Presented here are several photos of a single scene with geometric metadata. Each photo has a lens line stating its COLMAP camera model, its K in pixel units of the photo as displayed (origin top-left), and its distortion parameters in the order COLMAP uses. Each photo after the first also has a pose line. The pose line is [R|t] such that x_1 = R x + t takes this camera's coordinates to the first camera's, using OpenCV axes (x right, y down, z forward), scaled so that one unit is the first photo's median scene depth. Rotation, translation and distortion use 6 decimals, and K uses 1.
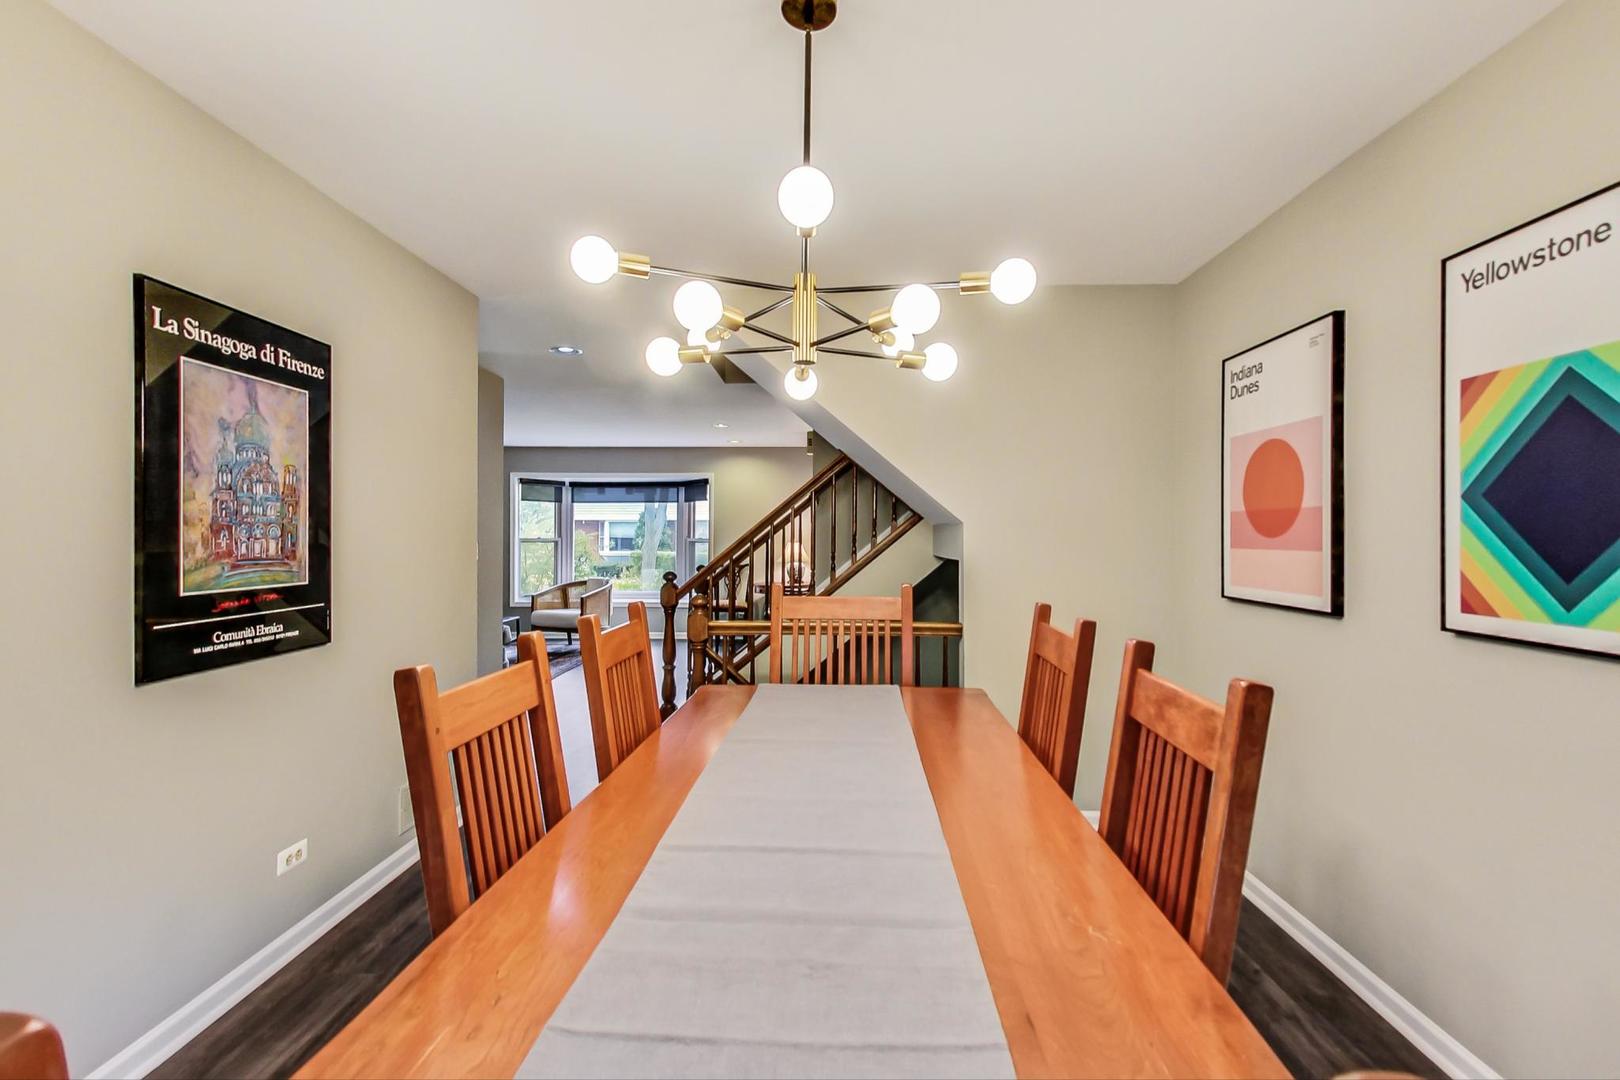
lens RADIAL K [[706.9, 0, 812.1], [0, 706.9, 537.7], [0, 0, 1]] dist [0.000501, -0.000304]
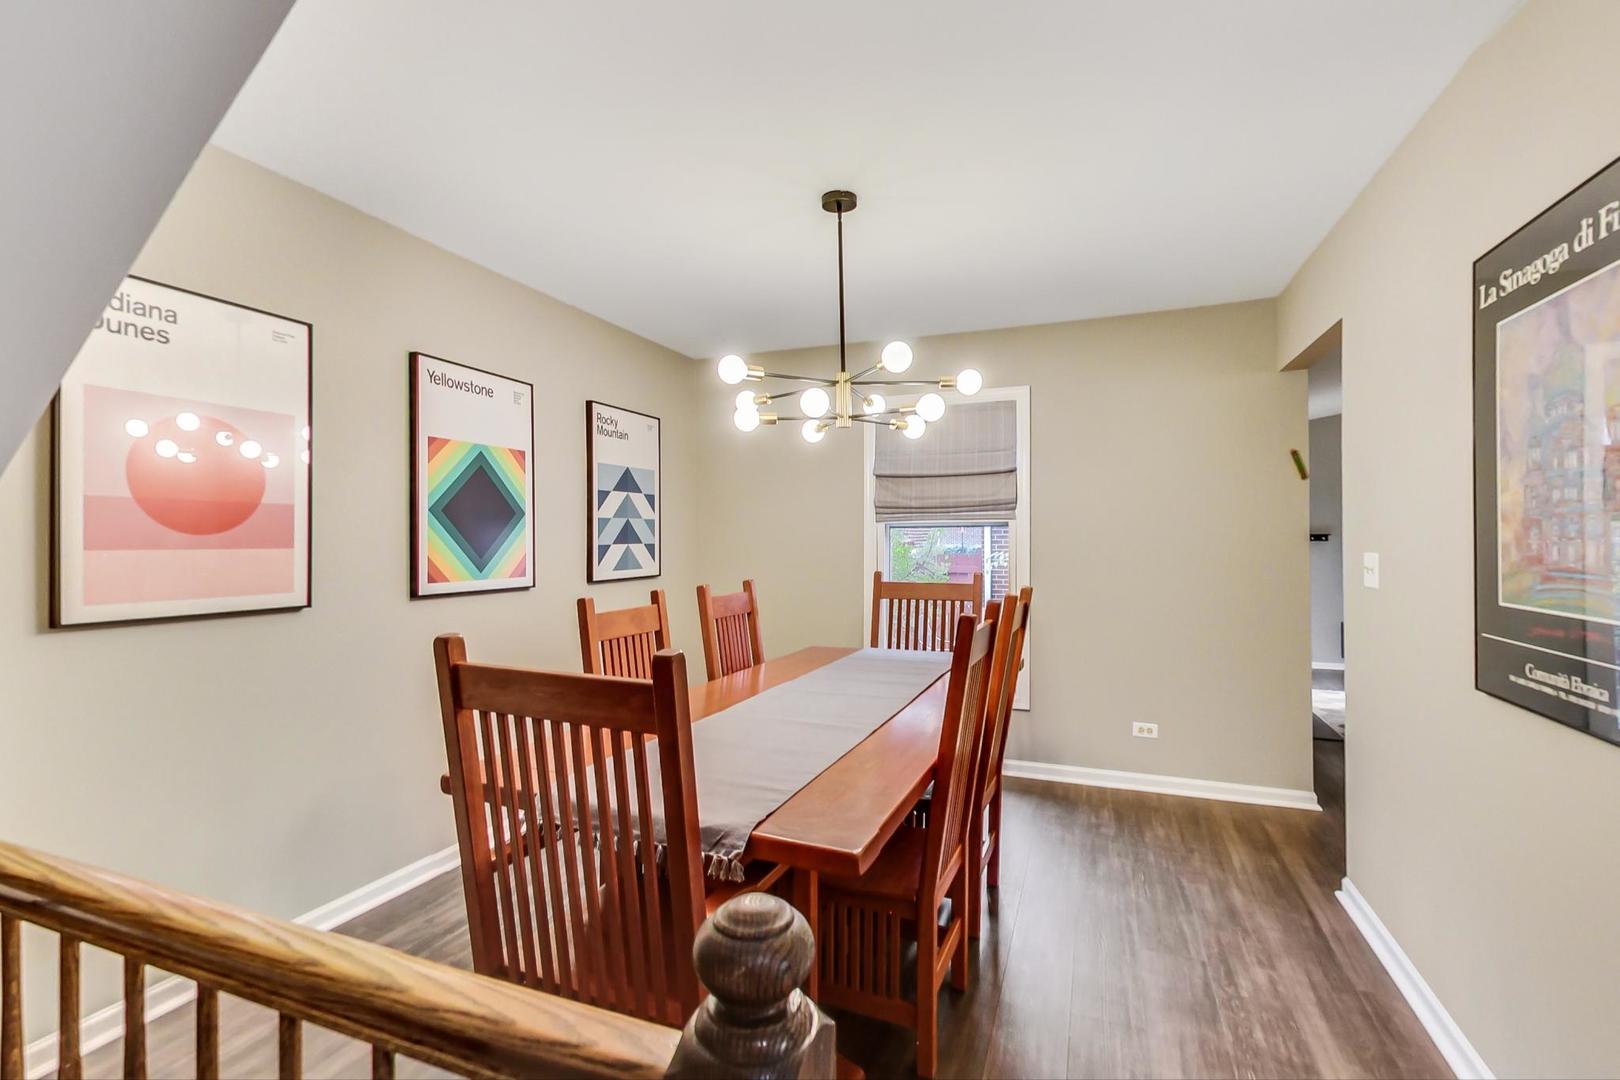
lens RADIAL K [[706.9, 0, 812.3], [0, 706.9, 541.4], [0, 0, 1]] dist [0.000501, -0.000304]
pose [[-0.939117, -0.003755, 0.343577, -0.341581], [-0.000814, 0.999962, 0.008706, -0.000964], [-0.343597, 0.007896, -0.939084, 1.729049]]
